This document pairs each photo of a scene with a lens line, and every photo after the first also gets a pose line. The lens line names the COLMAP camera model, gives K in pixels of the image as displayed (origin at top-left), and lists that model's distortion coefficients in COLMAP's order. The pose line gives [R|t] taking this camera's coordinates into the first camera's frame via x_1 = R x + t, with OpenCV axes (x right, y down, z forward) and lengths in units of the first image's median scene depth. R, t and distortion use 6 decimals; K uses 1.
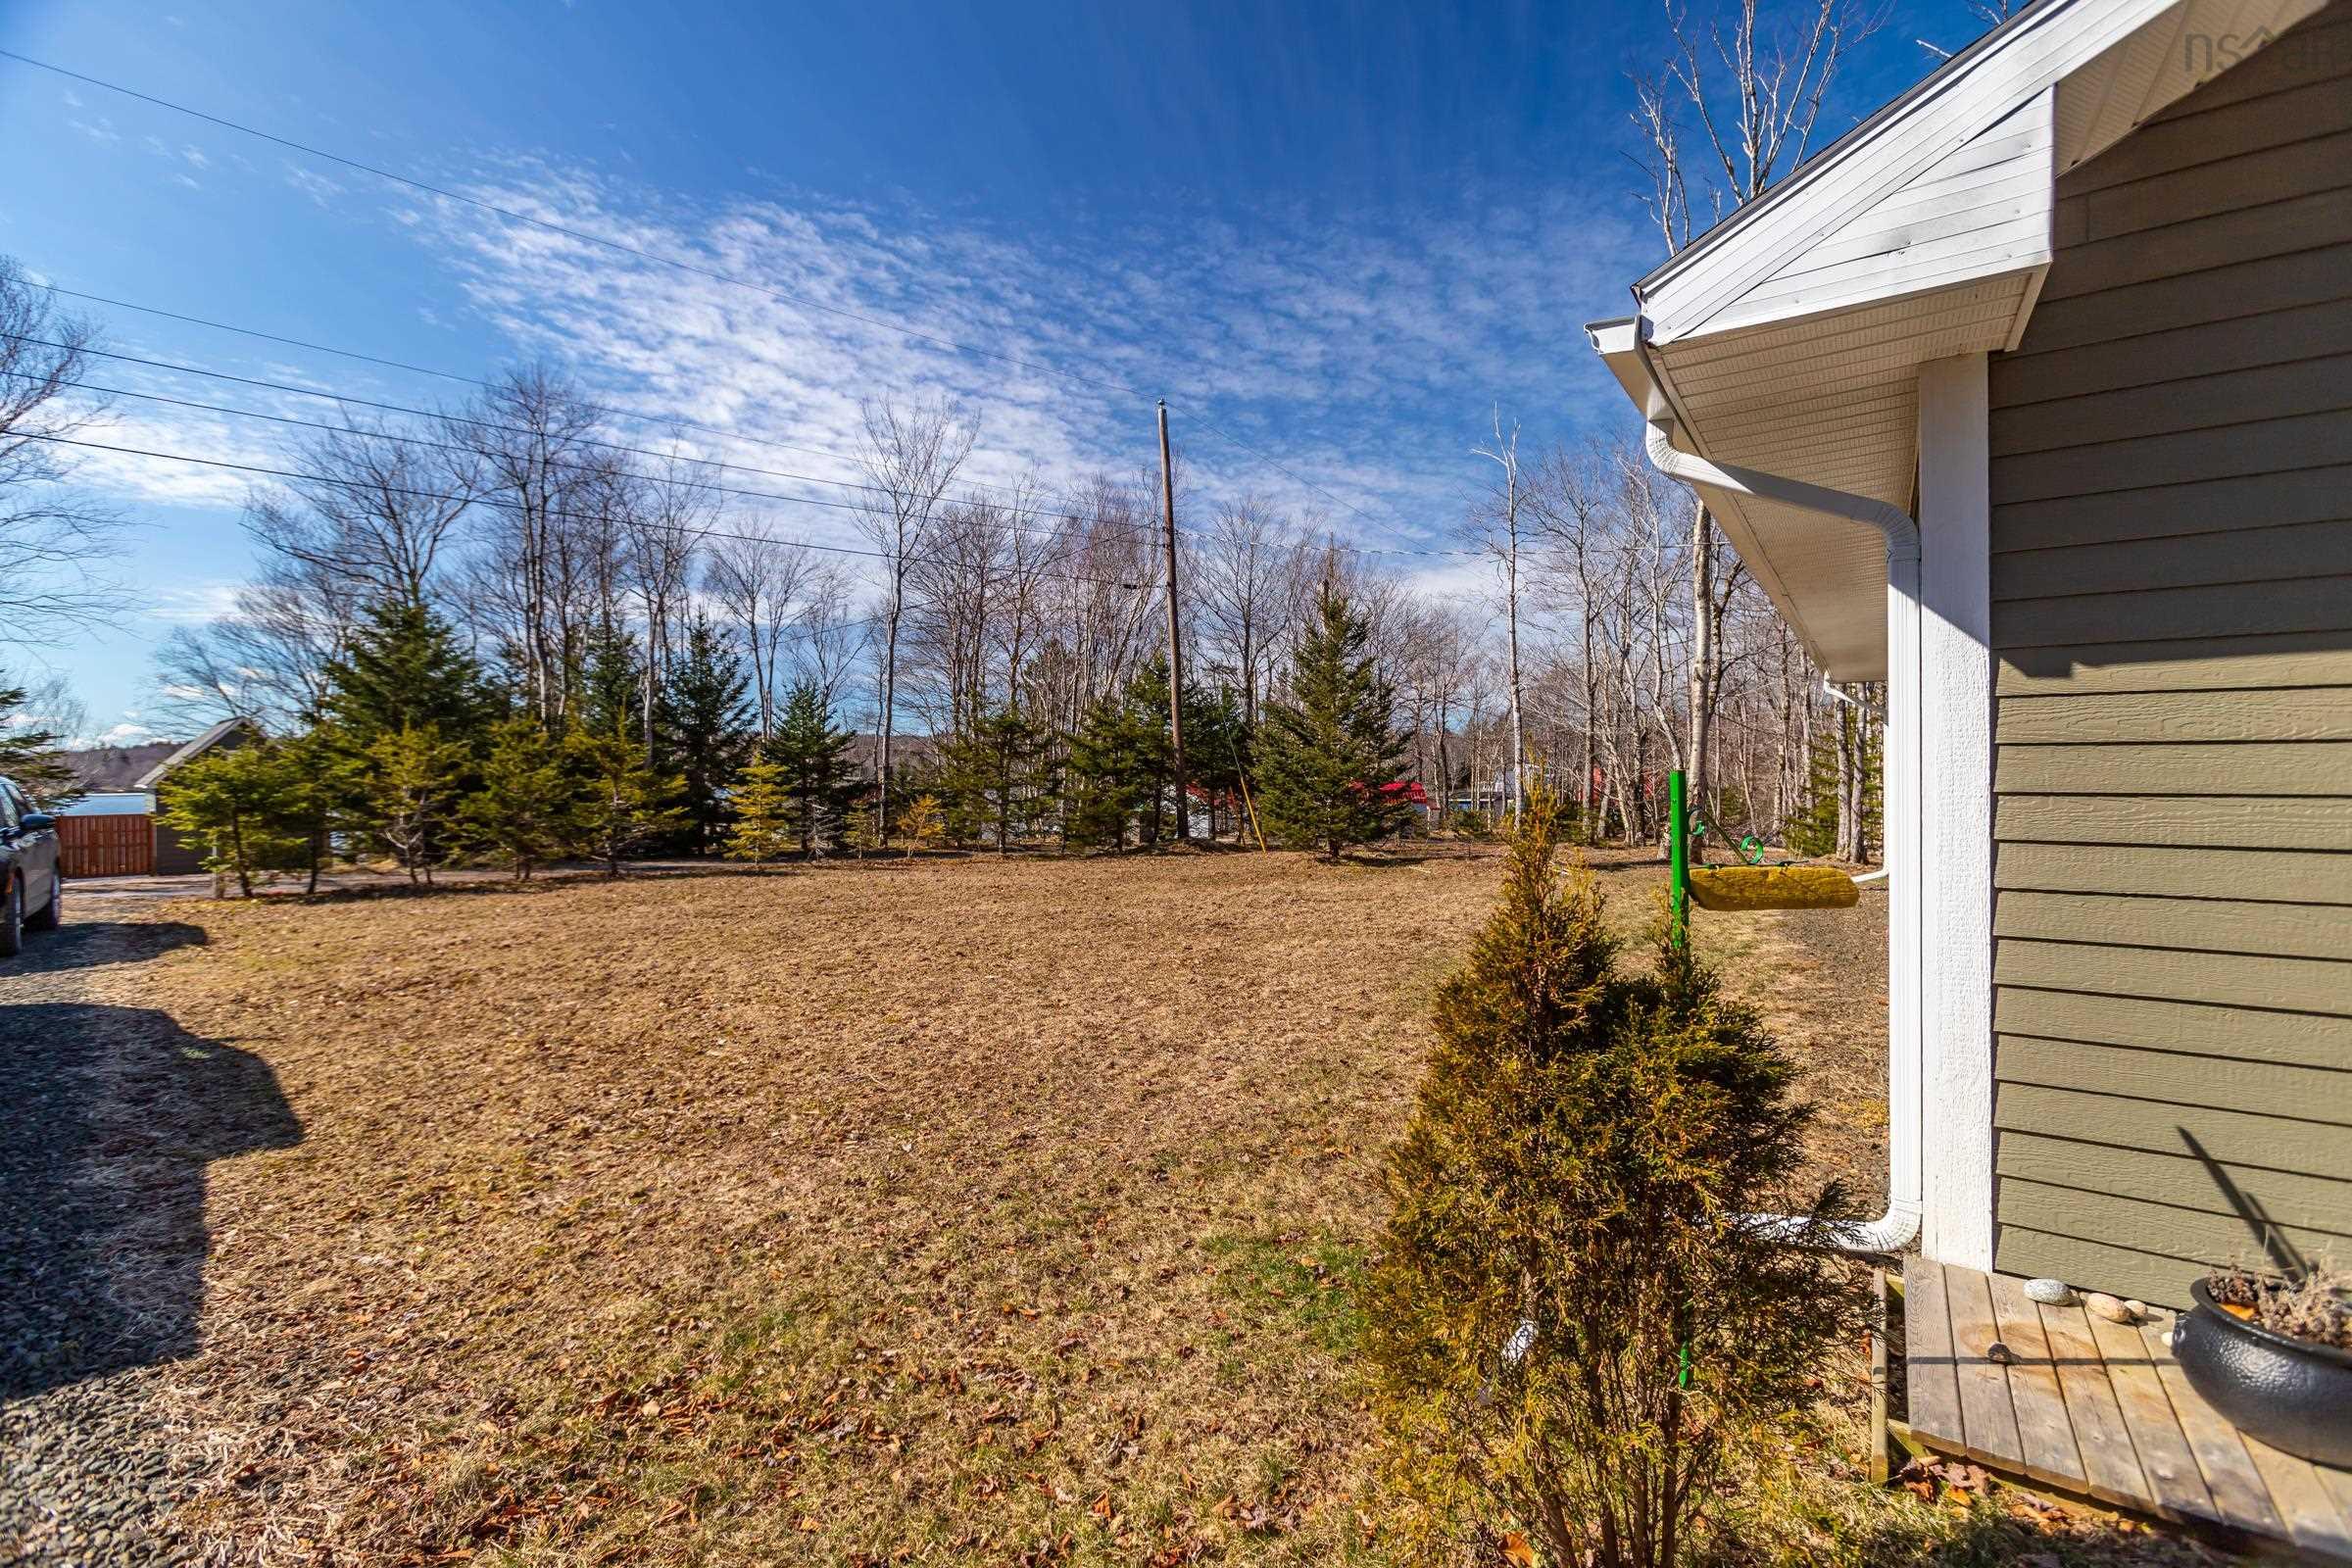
lens RADIAL K [[1028.6, 0, 1176.0], [0, 1028.6, 784.0], [0, 0, 1]] dist [0.187135, 0.000091]
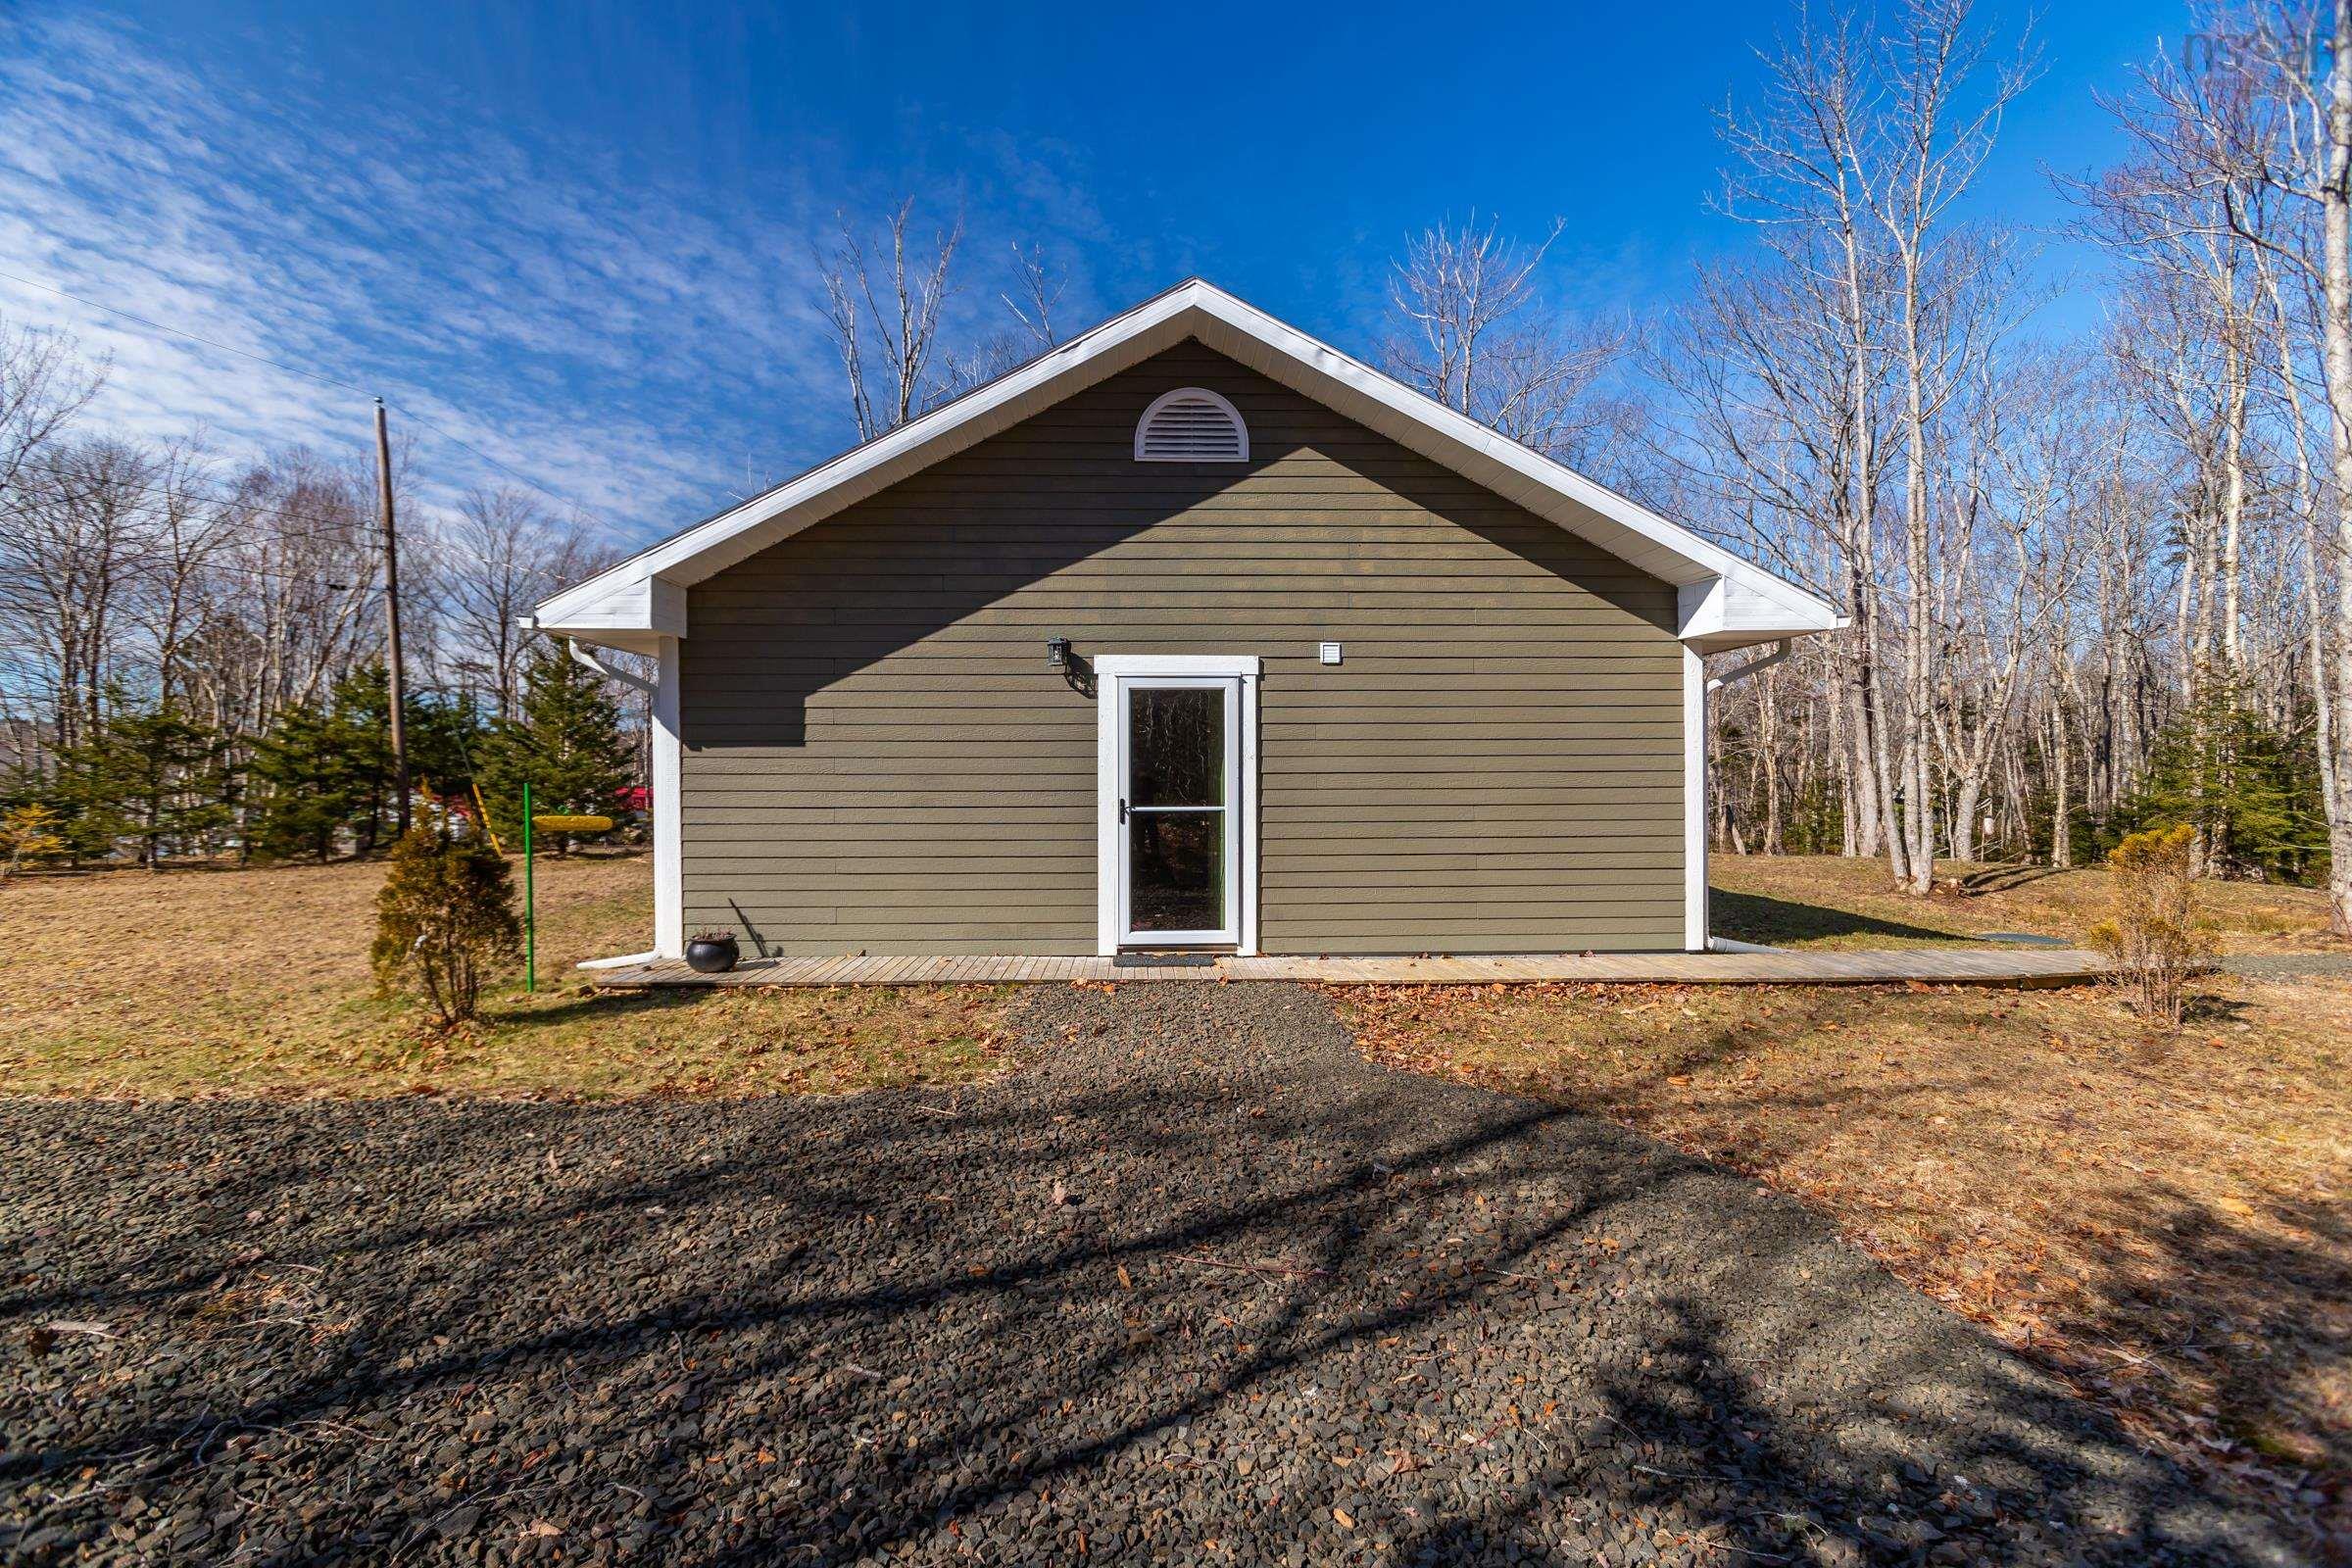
lens RADIAL K [[1048.5, 0, 1179.5], [0, 1048.5, 757.0], [0, 0, 1]] dist [-0.001469, 0.005282]
pose [[0.815356, 0.010818, 0.578859, 0.027894], [0.005988, 0.999614, -0.027116, 0.000175], [-0.578929, 0.025575, 0.814977, -0.246037]]
